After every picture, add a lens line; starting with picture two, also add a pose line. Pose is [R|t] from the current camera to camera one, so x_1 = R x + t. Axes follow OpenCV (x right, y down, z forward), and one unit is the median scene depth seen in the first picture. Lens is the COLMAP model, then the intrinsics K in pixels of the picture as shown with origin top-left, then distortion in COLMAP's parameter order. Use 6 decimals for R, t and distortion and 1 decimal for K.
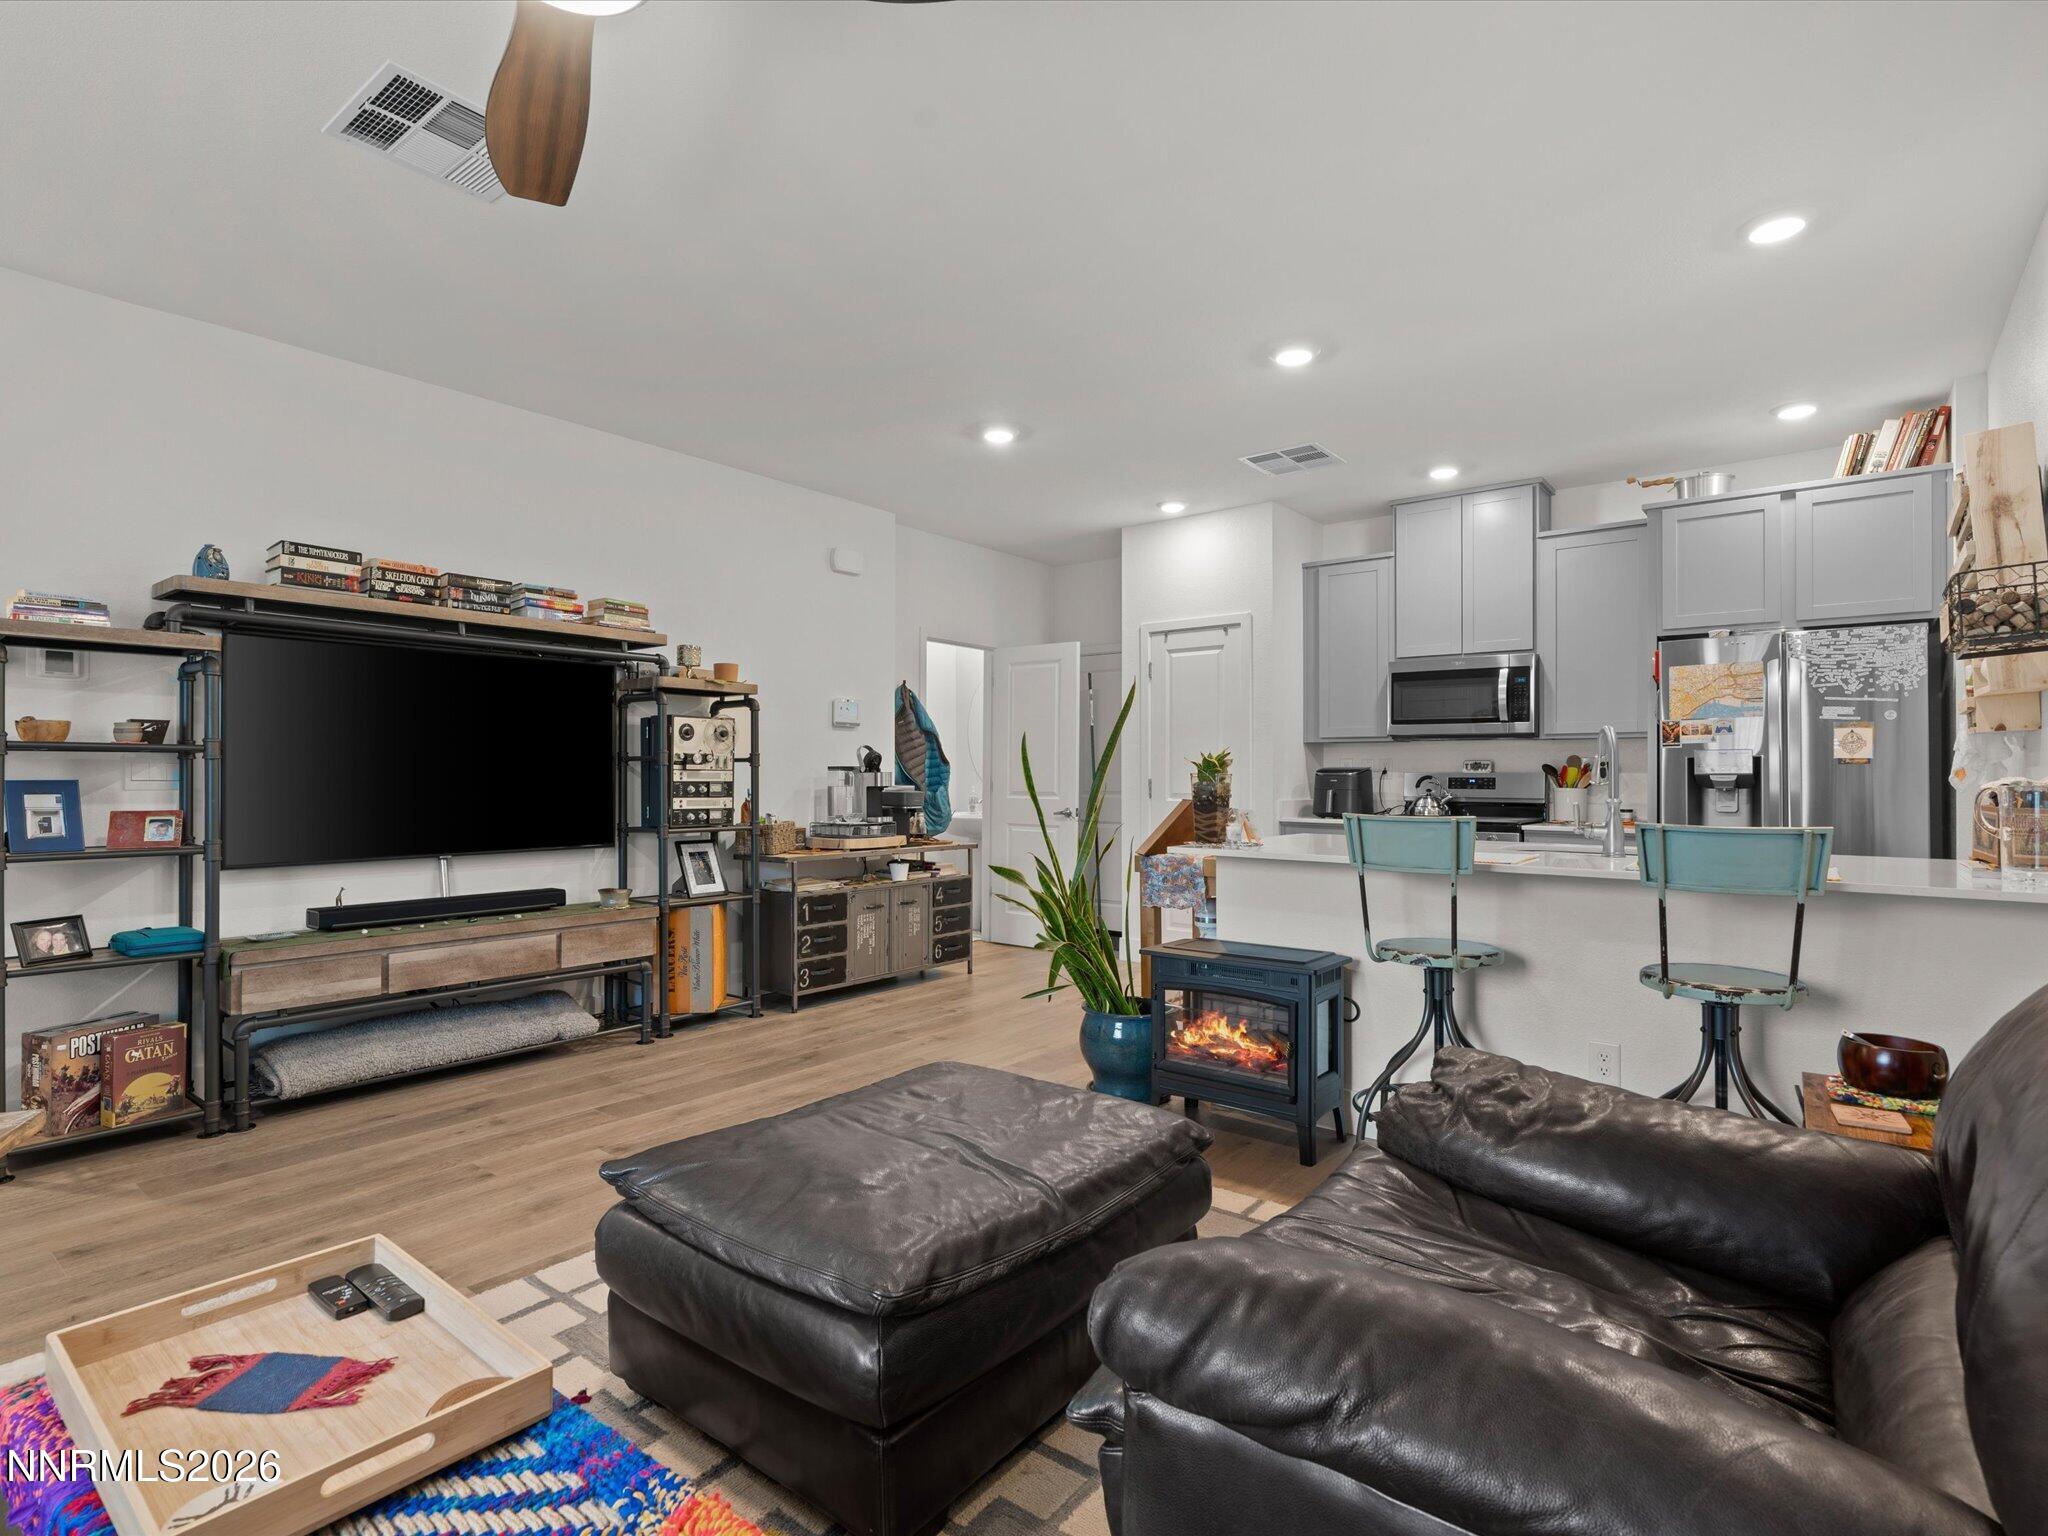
lens RADIAL K [[1020.4, 0, 1010.2], [0, 1020.4, 766.6], [0, 0, 1]] dist [-0.019932, 0.000156]
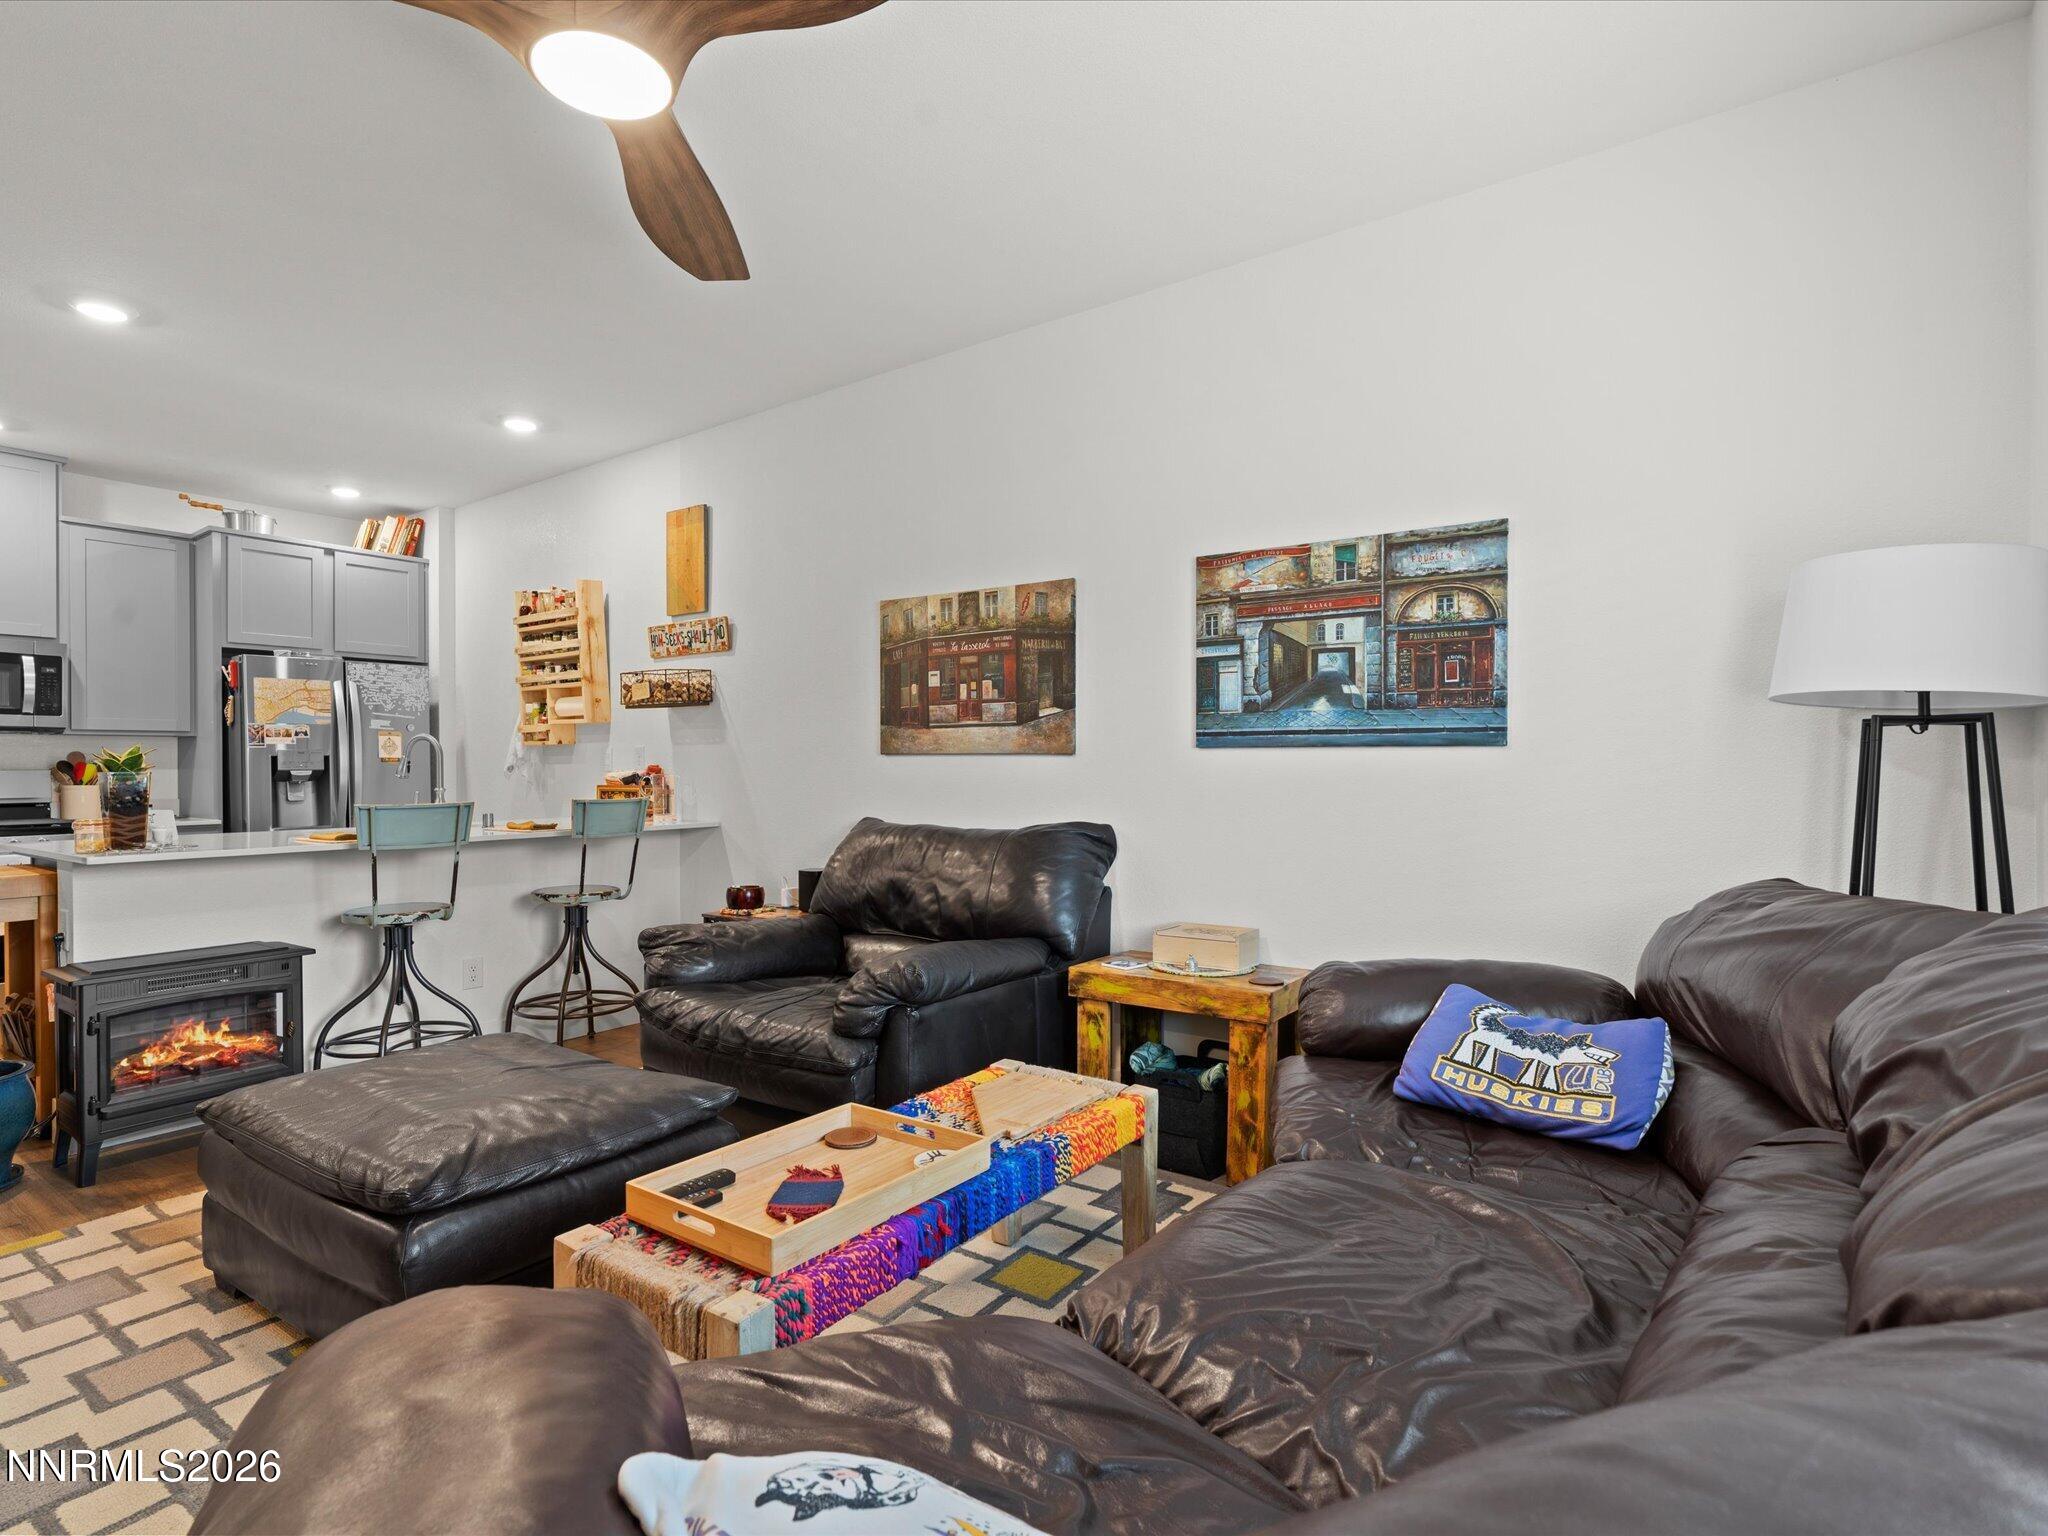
lens RADIAL K [[1041.9, 0, 1017.8], [0, 1041.9, 775.2], [0, 0, 1]] dist [-0.000783, -0.000021]
pose [[-0.073369, -0.011096, 0.997243, -0.601173], [-0.000987, 0.999938, 0.011054, -0.000751], [-0.997304, -0.000173, -0.073375, 0.216188]]
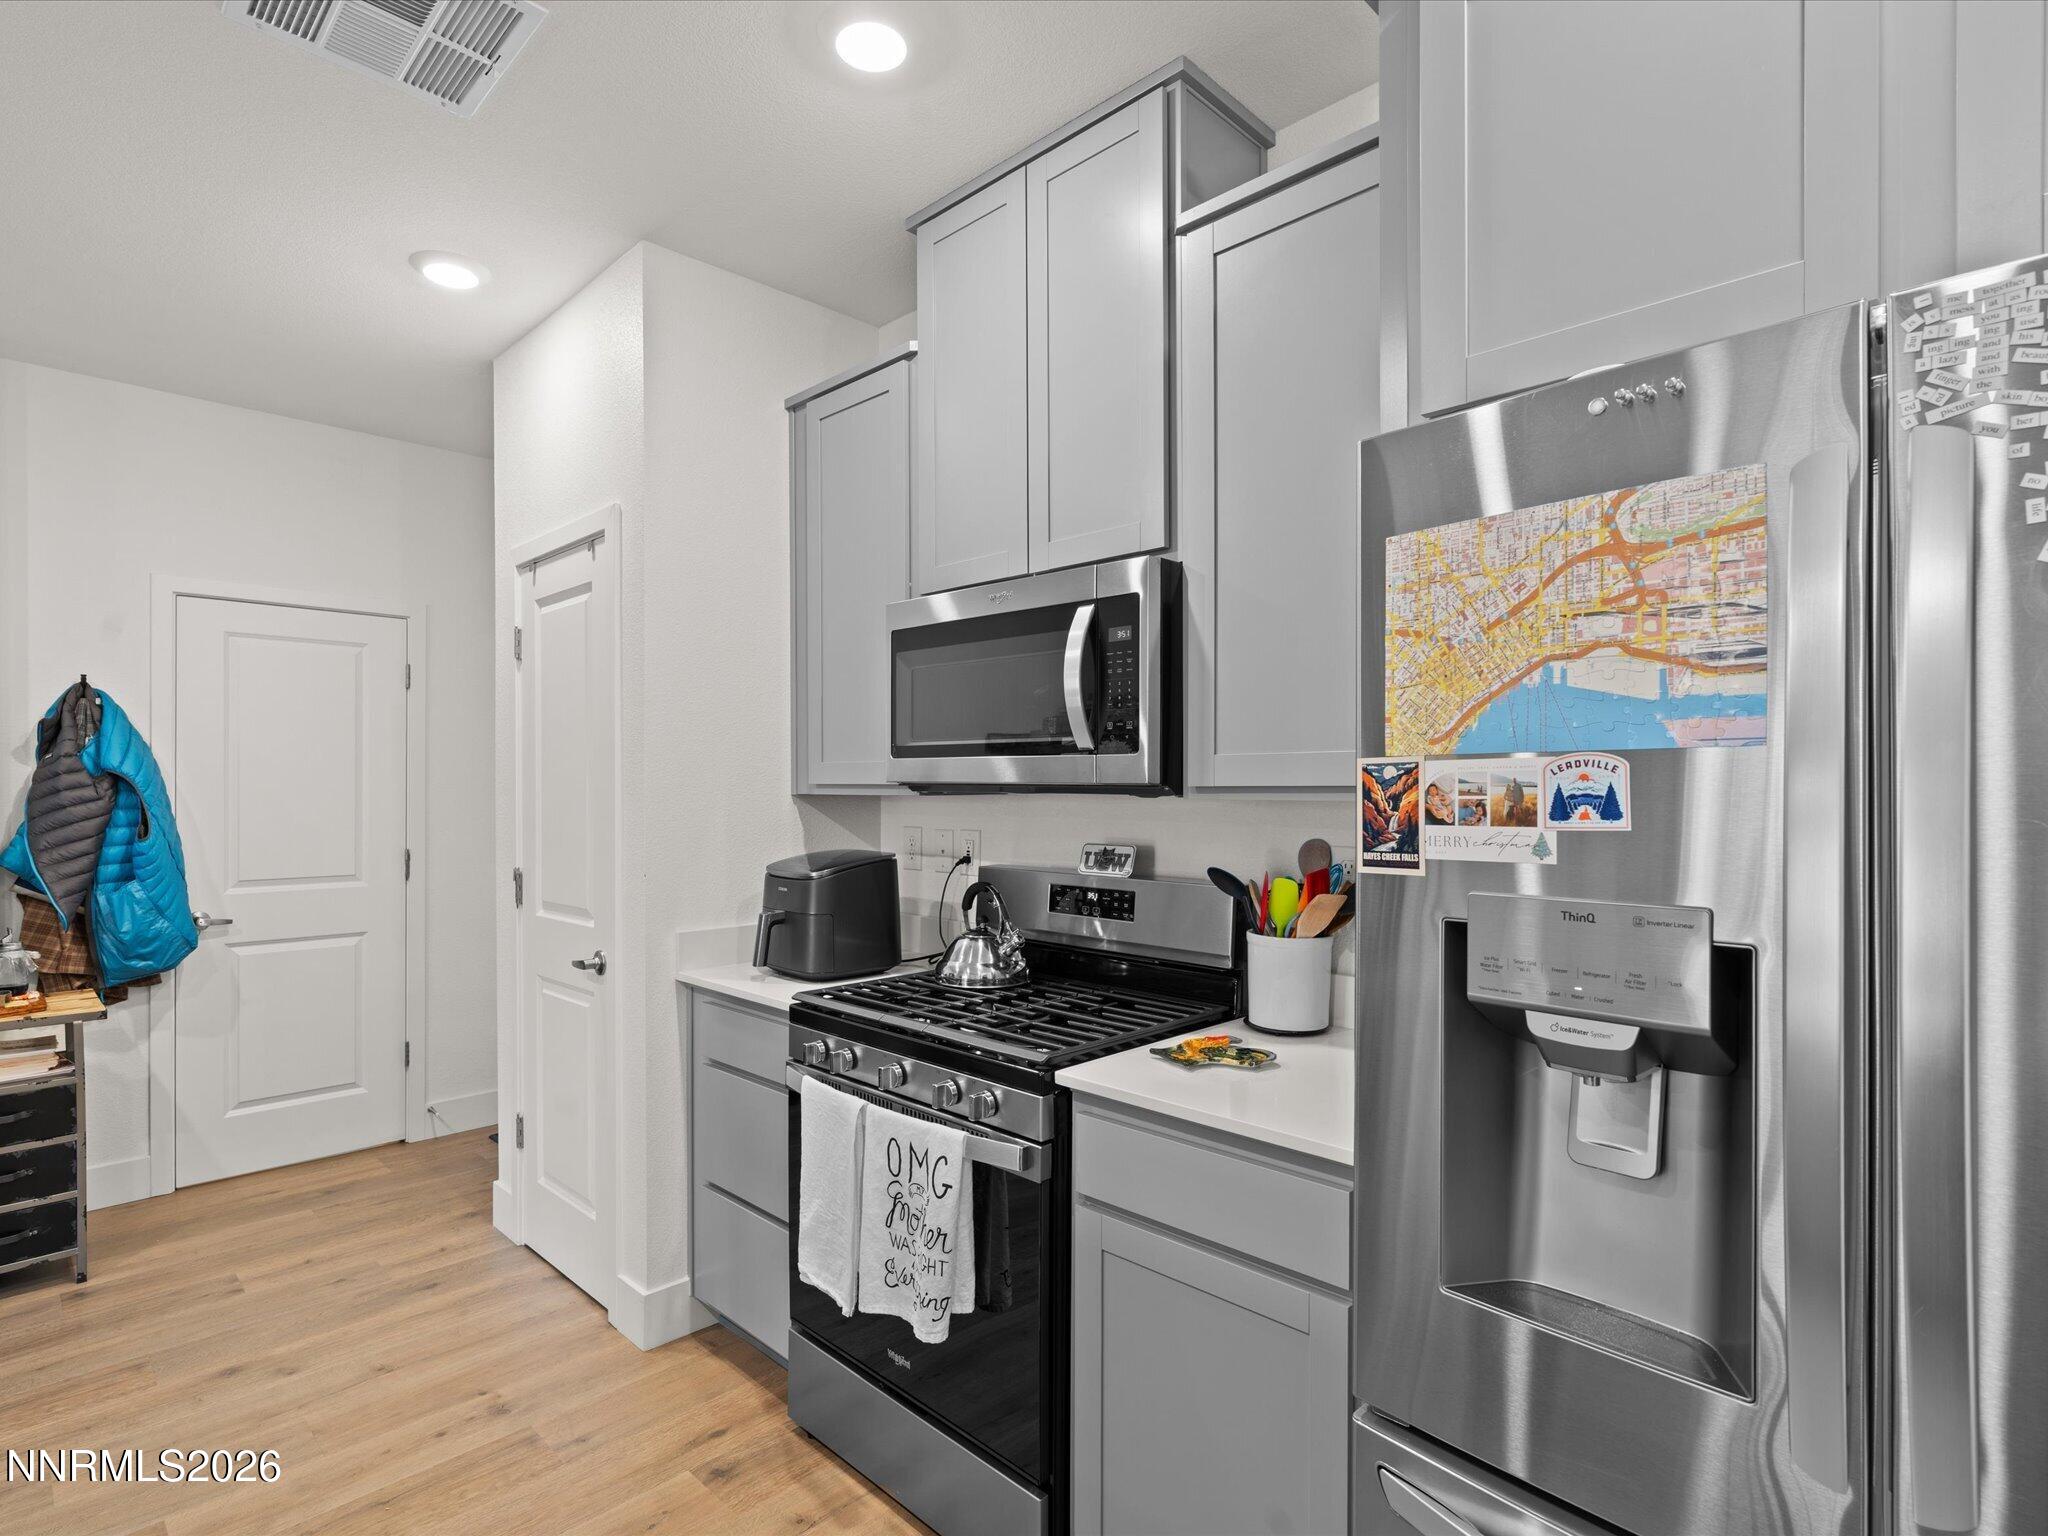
lens RADIAL K [[1041.9, 0, 1017.8], [0, 1041.9, 775.2], [0, 0, 1]] dist [-0.000783, -0.000021]
pose [[0.994767, -0.006330, -0.101976, 0.589086], [0.006297, 0.999980, -0.000649, -0.042408], [0.101978, 0.000003, 0.994787, 0.741658]]
